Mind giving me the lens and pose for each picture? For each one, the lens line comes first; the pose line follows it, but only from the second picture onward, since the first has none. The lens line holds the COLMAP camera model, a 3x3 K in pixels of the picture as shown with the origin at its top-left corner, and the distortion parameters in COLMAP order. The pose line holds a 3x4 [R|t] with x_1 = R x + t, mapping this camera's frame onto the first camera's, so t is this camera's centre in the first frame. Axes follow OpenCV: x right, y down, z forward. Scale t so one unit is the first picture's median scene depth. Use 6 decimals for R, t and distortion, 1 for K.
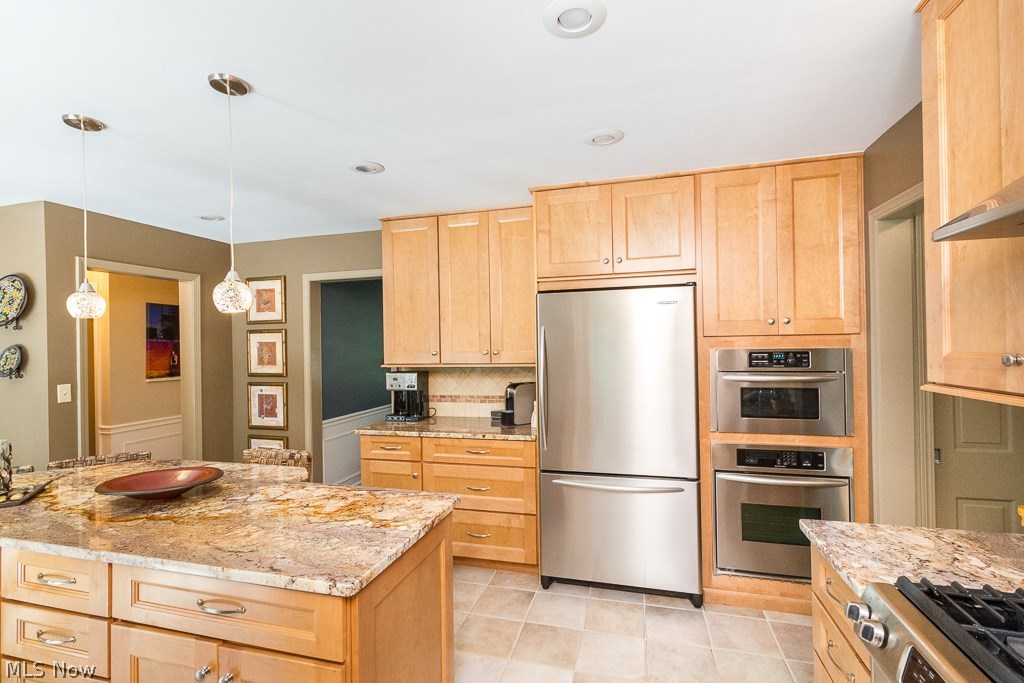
lens RADIAL K [[471.7, 0, 513.1], [0, 471.7, 341.5], [0, 0, 1]] dist [0.000269, 0.000096]
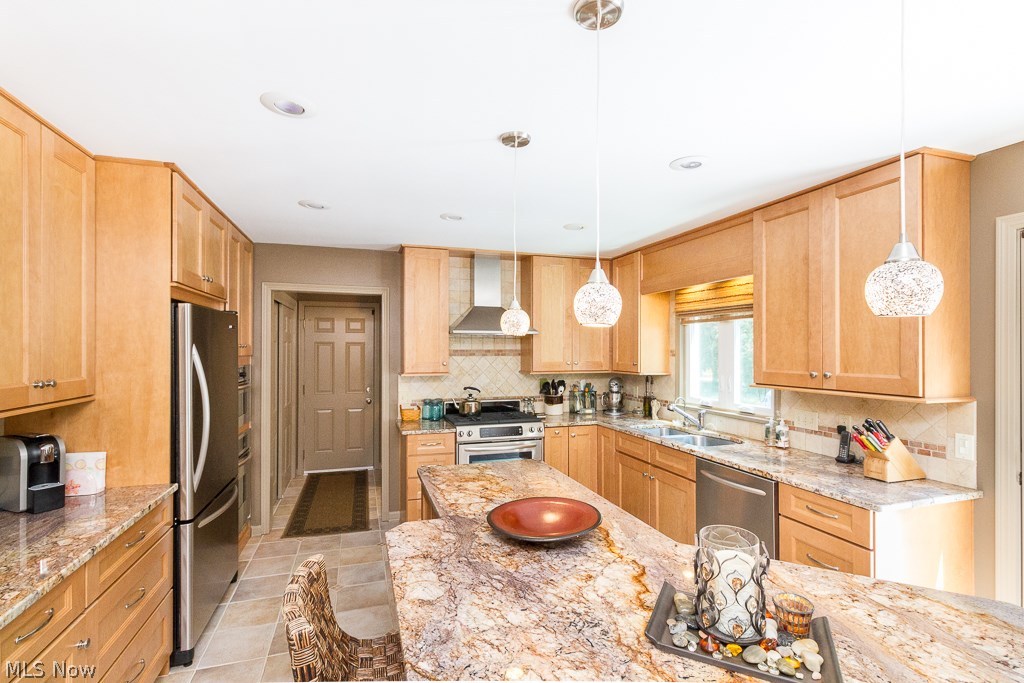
lens RADIAL K [[471.7, 0, 512.4], [0, 471.7, 344.7], [0, 0, 1]] dist [0.000269, 0.000096]
pose [[-0.547479, 0.021186, 0.836551, -1.509960], [0.006072, 0.999754, -0.021346, -0.015442], [-0.836797, -0.006607, -0.547473, 1.590129]]
